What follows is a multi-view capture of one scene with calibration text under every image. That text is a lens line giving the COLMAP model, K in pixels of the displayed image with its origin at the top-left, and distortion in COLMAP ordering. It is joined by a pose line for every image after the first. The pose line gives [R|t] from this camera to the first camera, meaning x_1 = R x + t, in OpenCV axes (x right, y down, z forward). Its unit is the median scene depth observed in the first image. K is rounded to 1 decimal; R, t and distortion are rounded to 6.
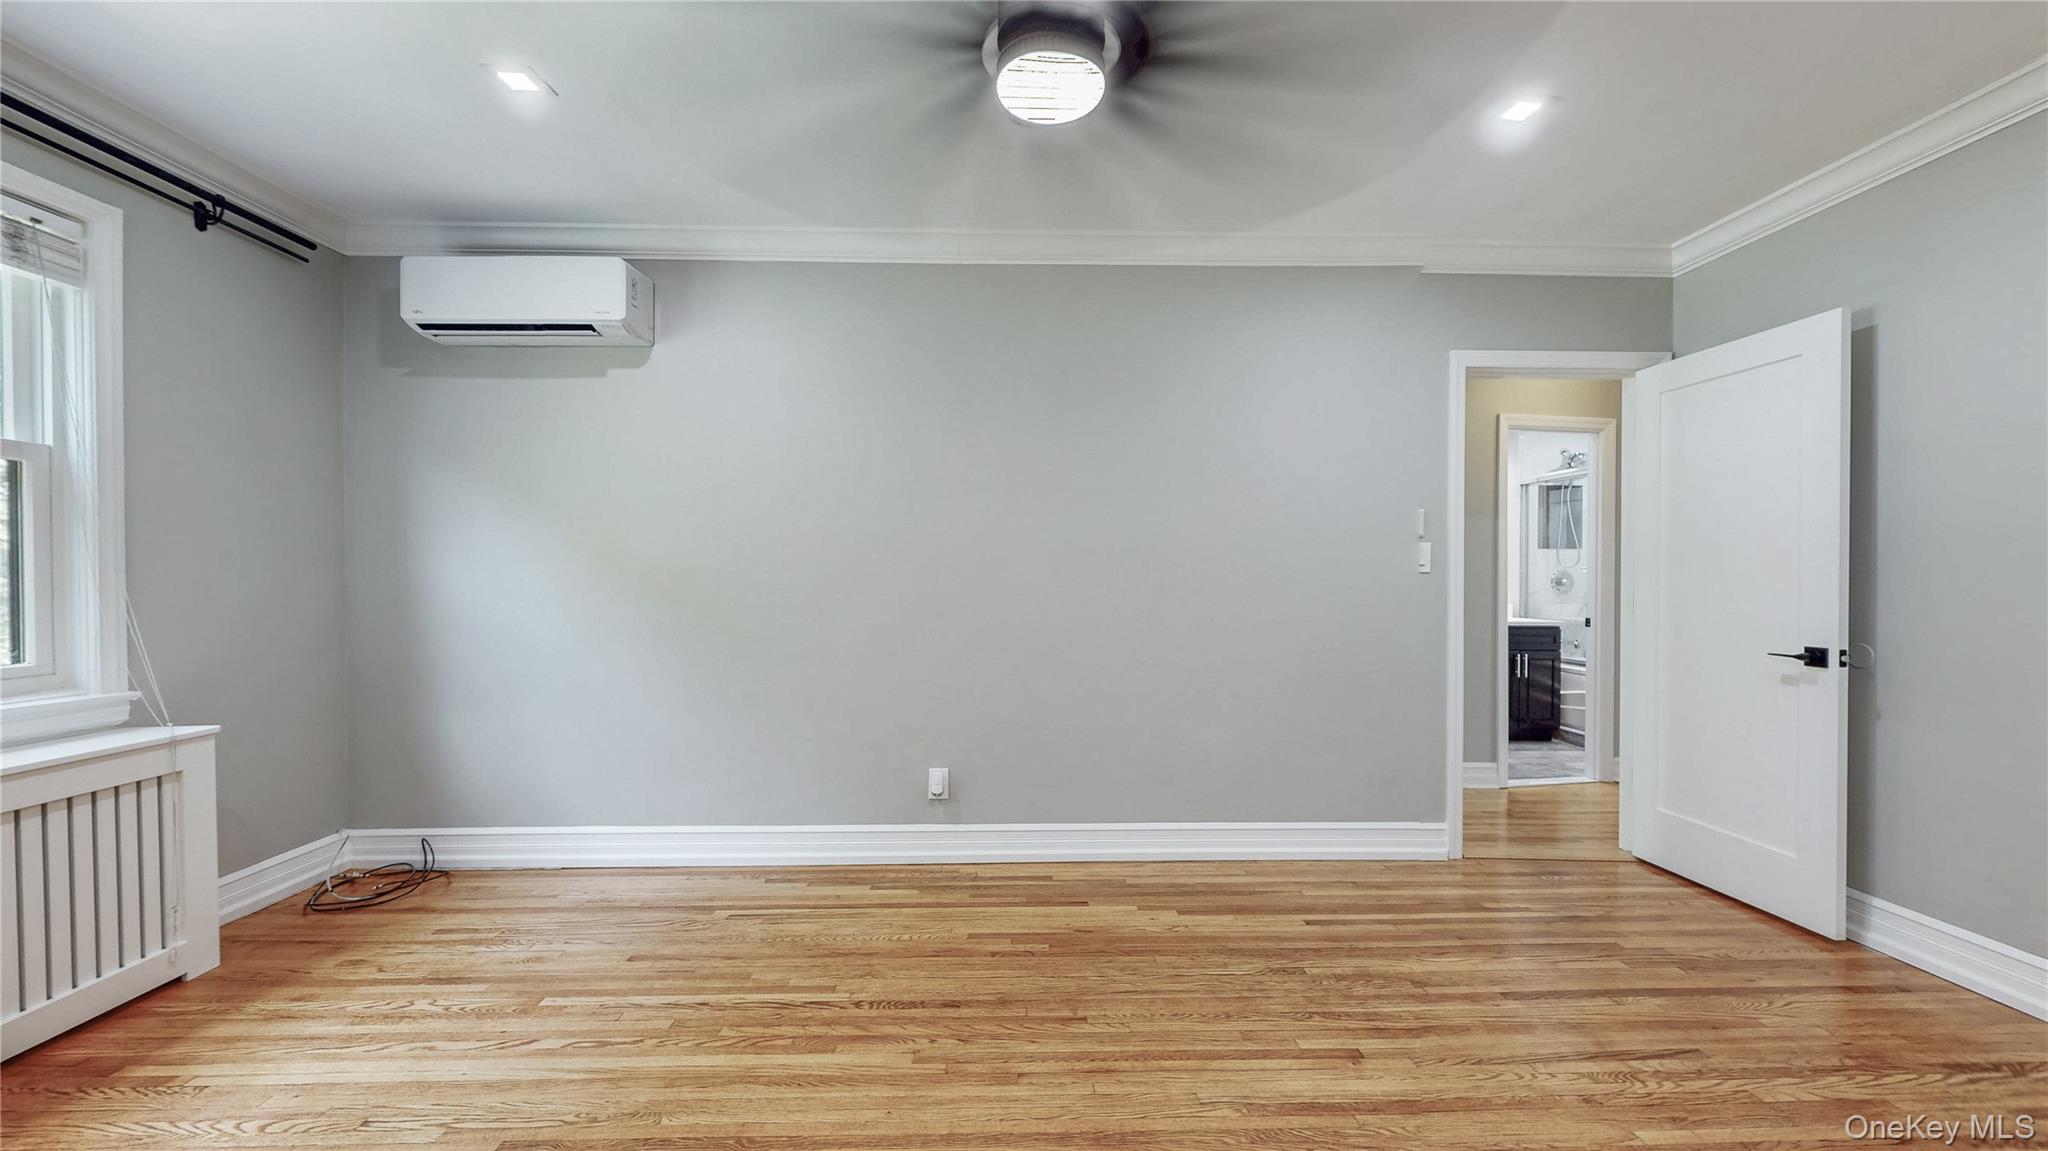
lens RADIAL K [[740.4, 0, 1025.5], [0, 740.4, 586.0], [0, 0, 1]] dist [-0.000464, 0.000007]
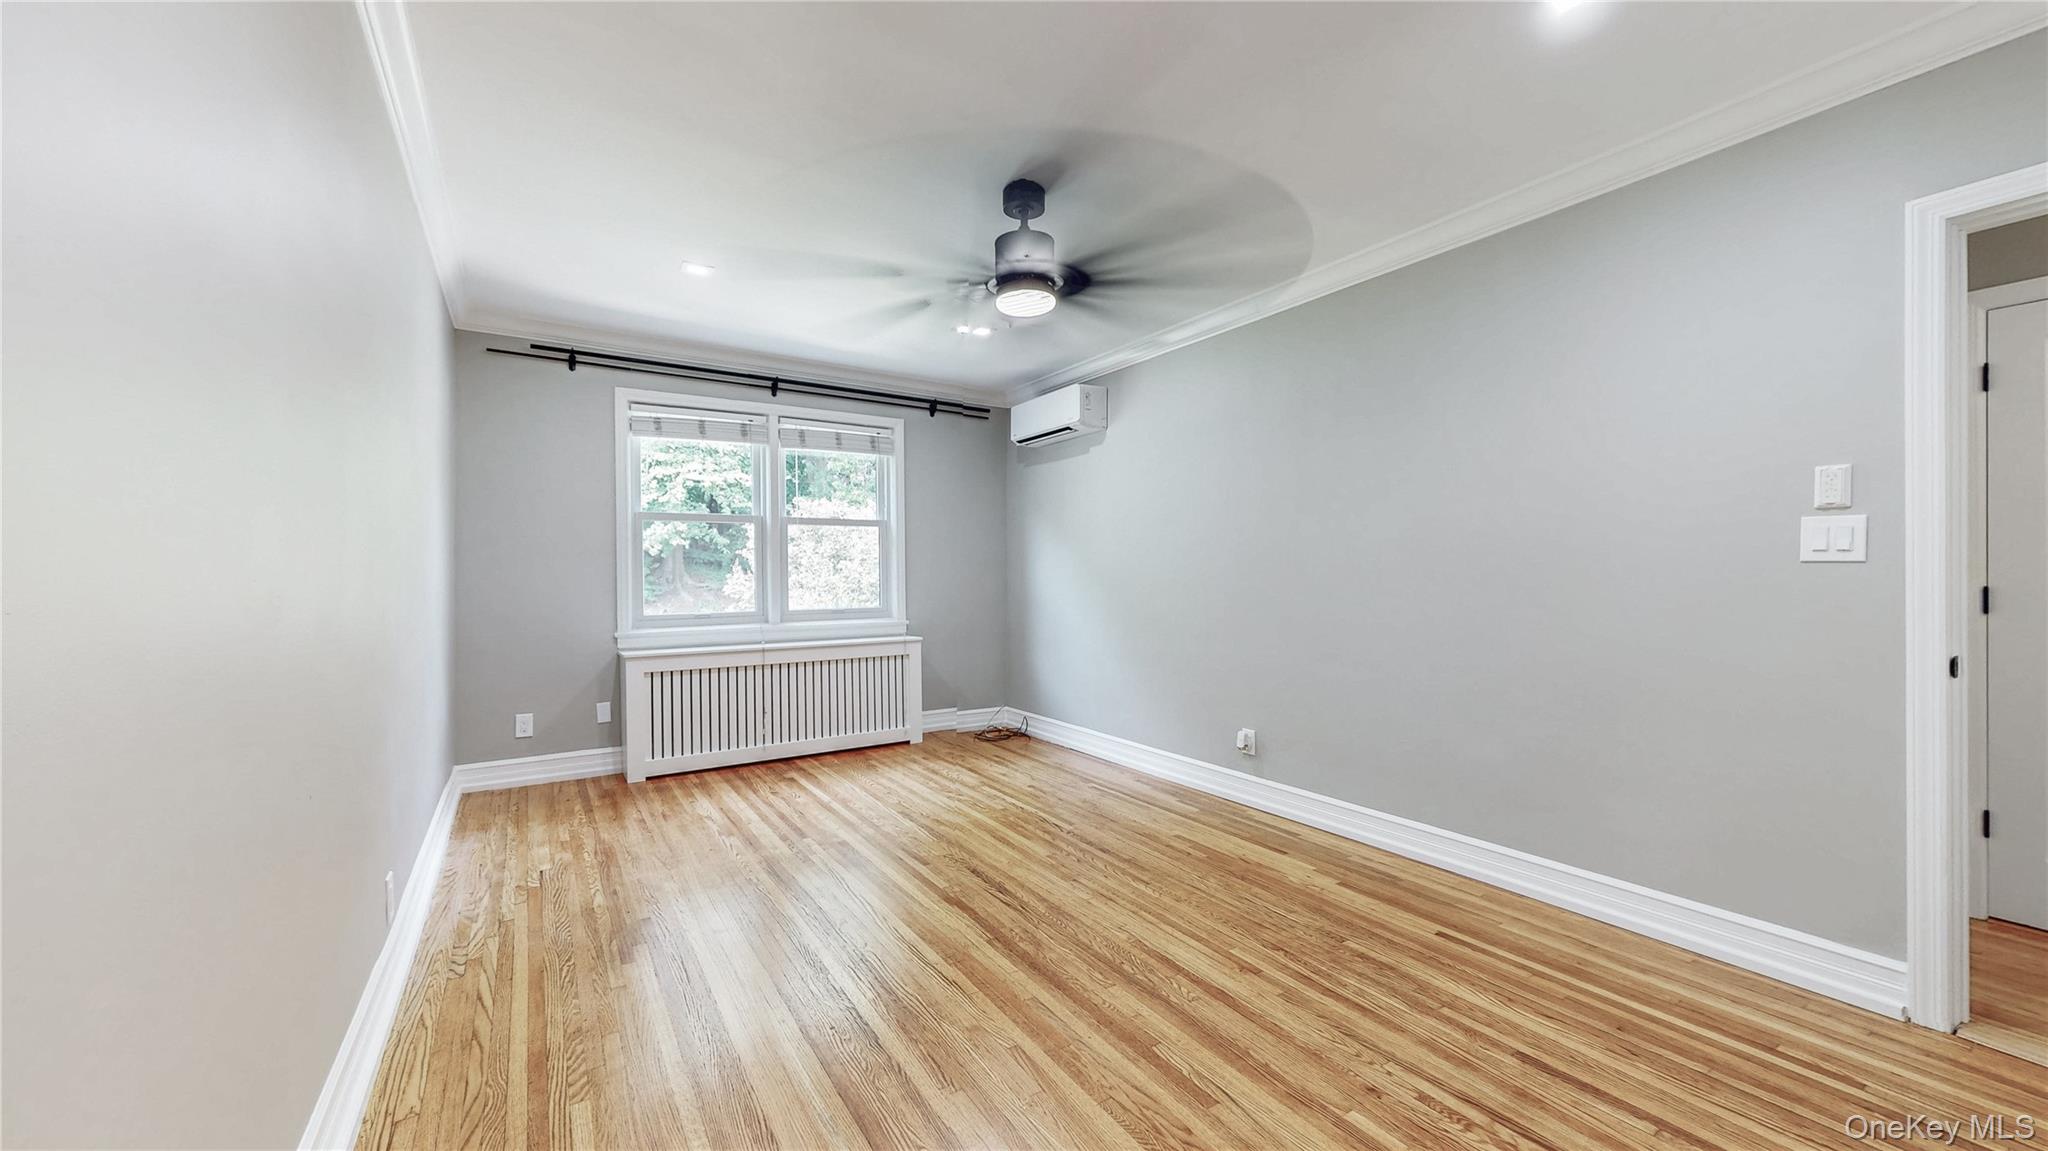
lens RADIAL K [[757.9, 0, 1024.0], [0, 757.9, 575.5], [0, 0, 1]] dist [0.001340, 0.000146]
pose [[0.514370, -0.001291, -0.857568, 0.999949], [-0.009659, 0.999927, -0.007299, 0.004696], [0.857514, 0.012037, 0.514319, 0.032077]]
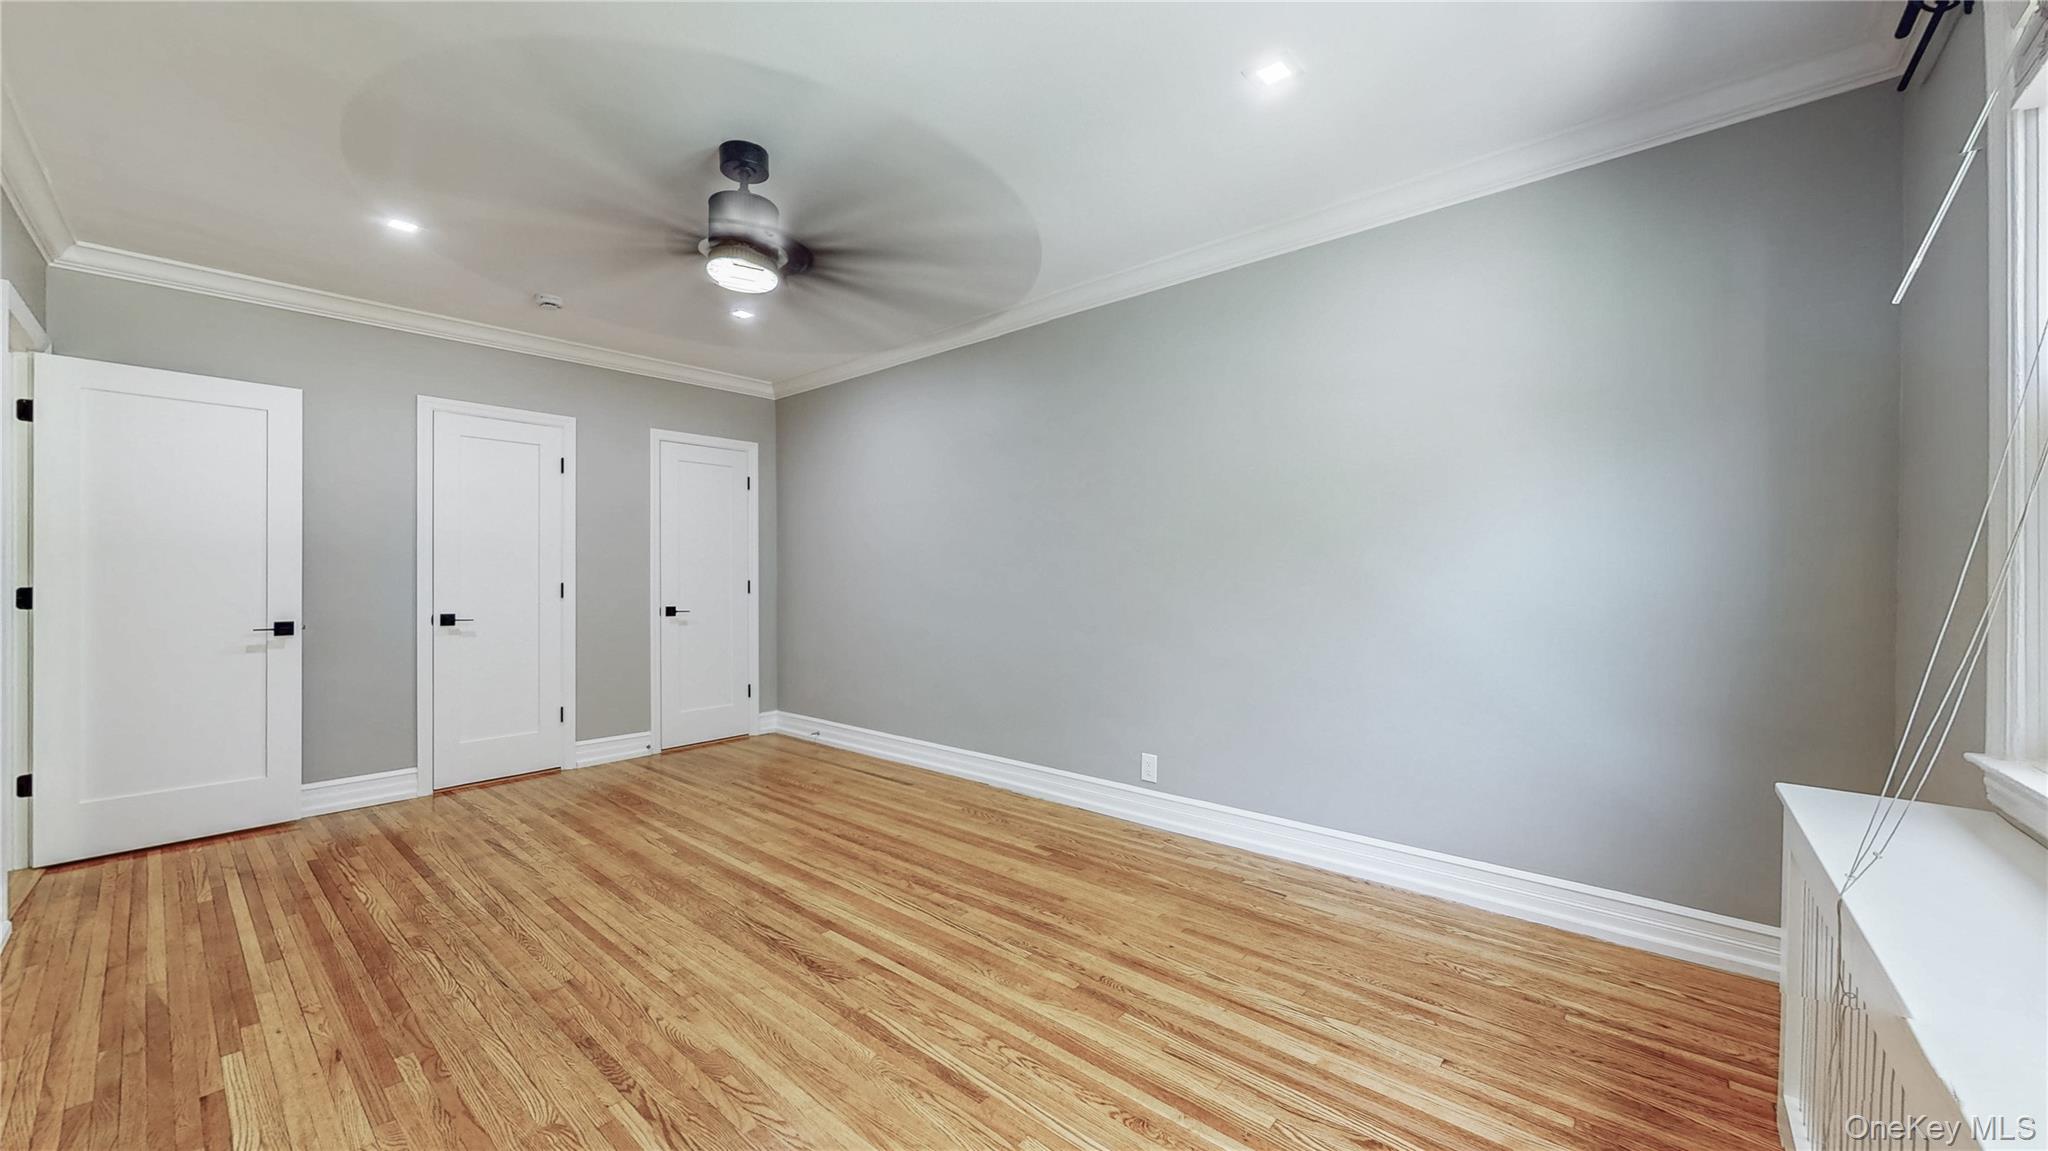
lens RADIAL K [[750.0, 0, 1024.0], [0, 750.0, 575.5], [0, 0, 1]] dist [0.008584, 0.000066]
pose [[-0.741317, 0.002076, 0.671152, -0.954062], [0.009394, 0.999929, 0.007282, -0.007066], [-0.671089, 0.011703, -0.741284, 1.126569]]
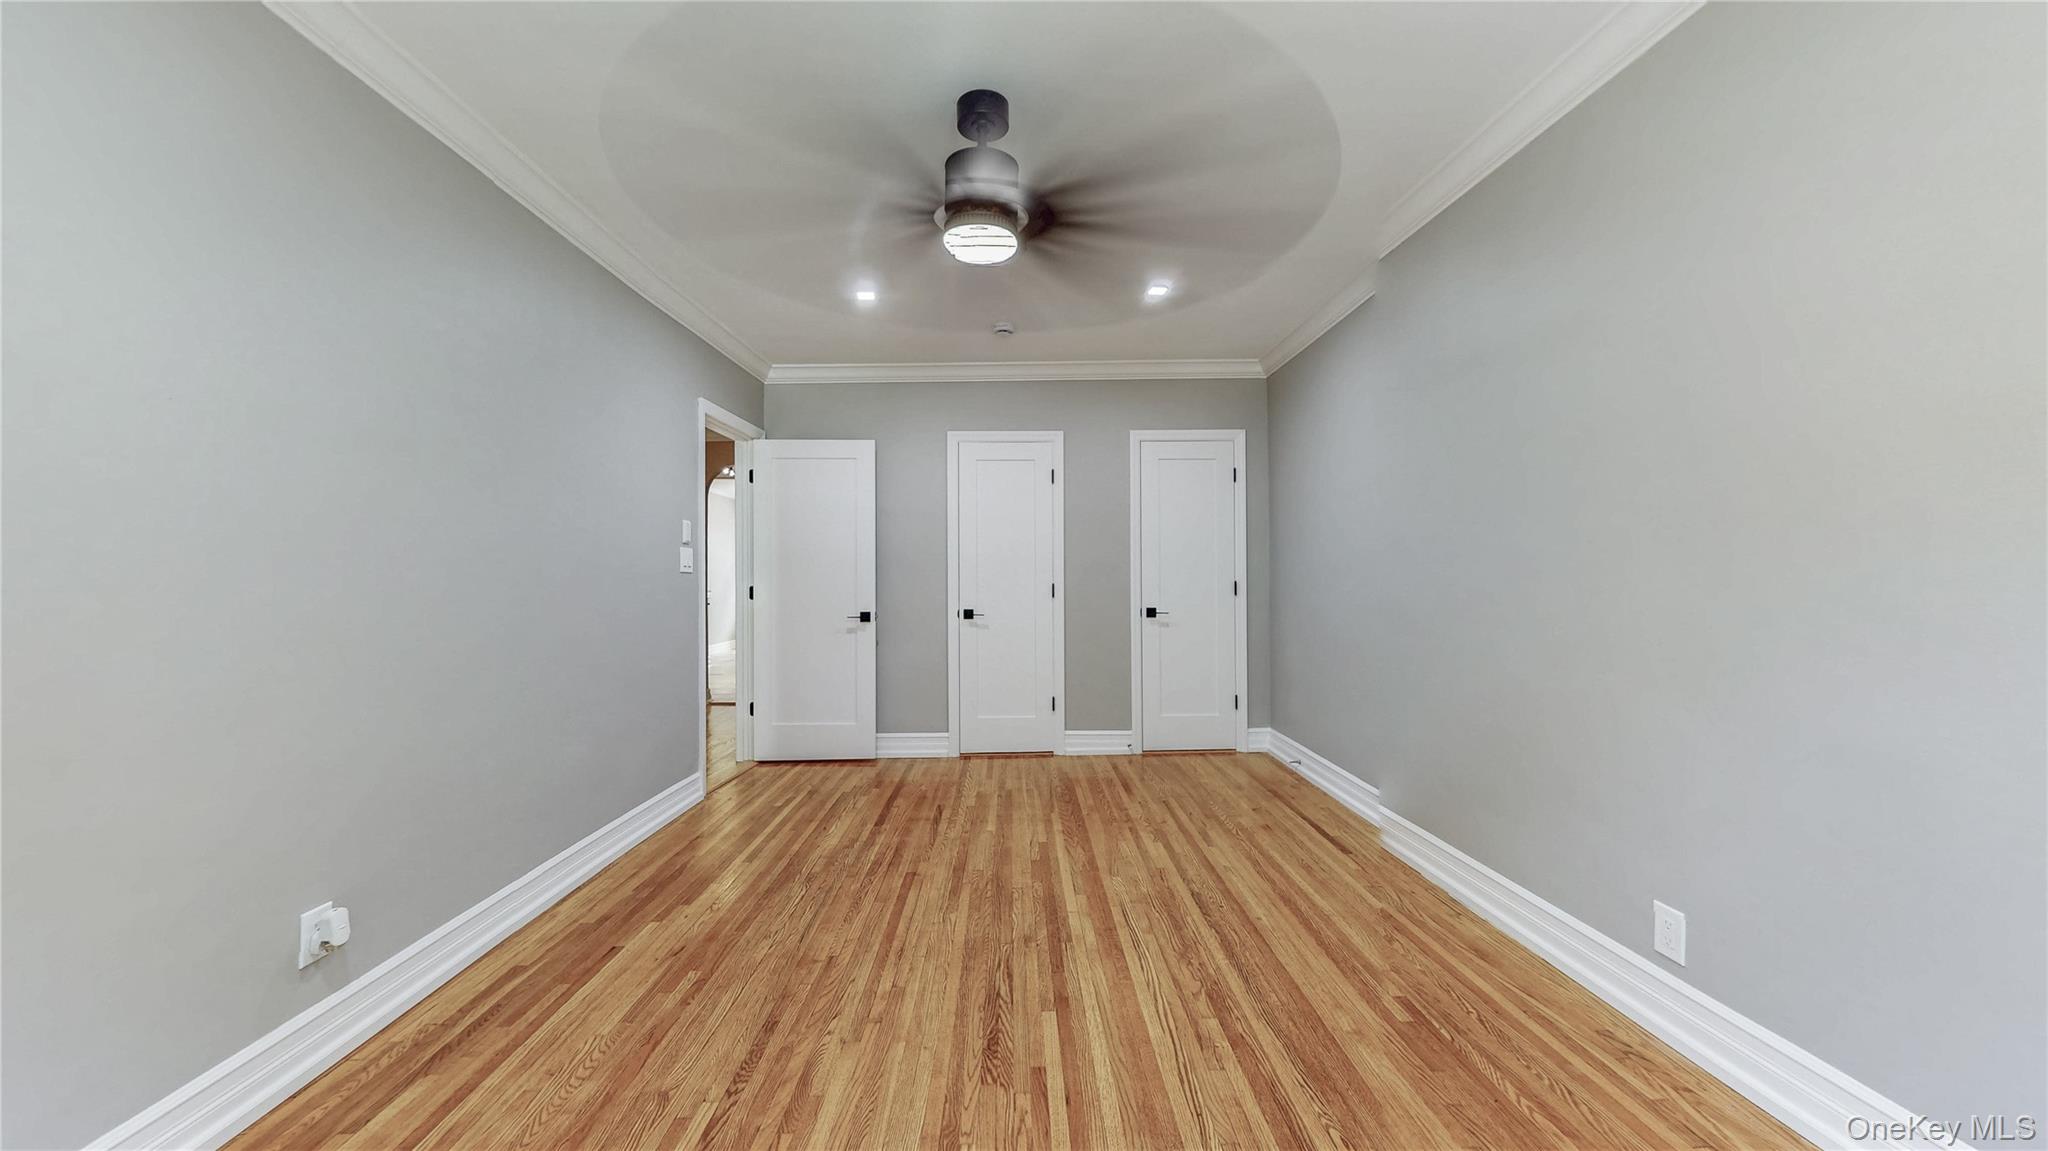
lens RADIAL K [[757.9, 0, 1024.0], [0, 757.9, 575.5], [0, 0, 1]] dist [0.001340, 0.000146]
pose [[0.003318, 0.007667, 0.999965, -0.908740], [0.018956, 0.999790, -0.007729, 0.006905], [-0.999815, 0.018981, 0.003172, 0.567854]]
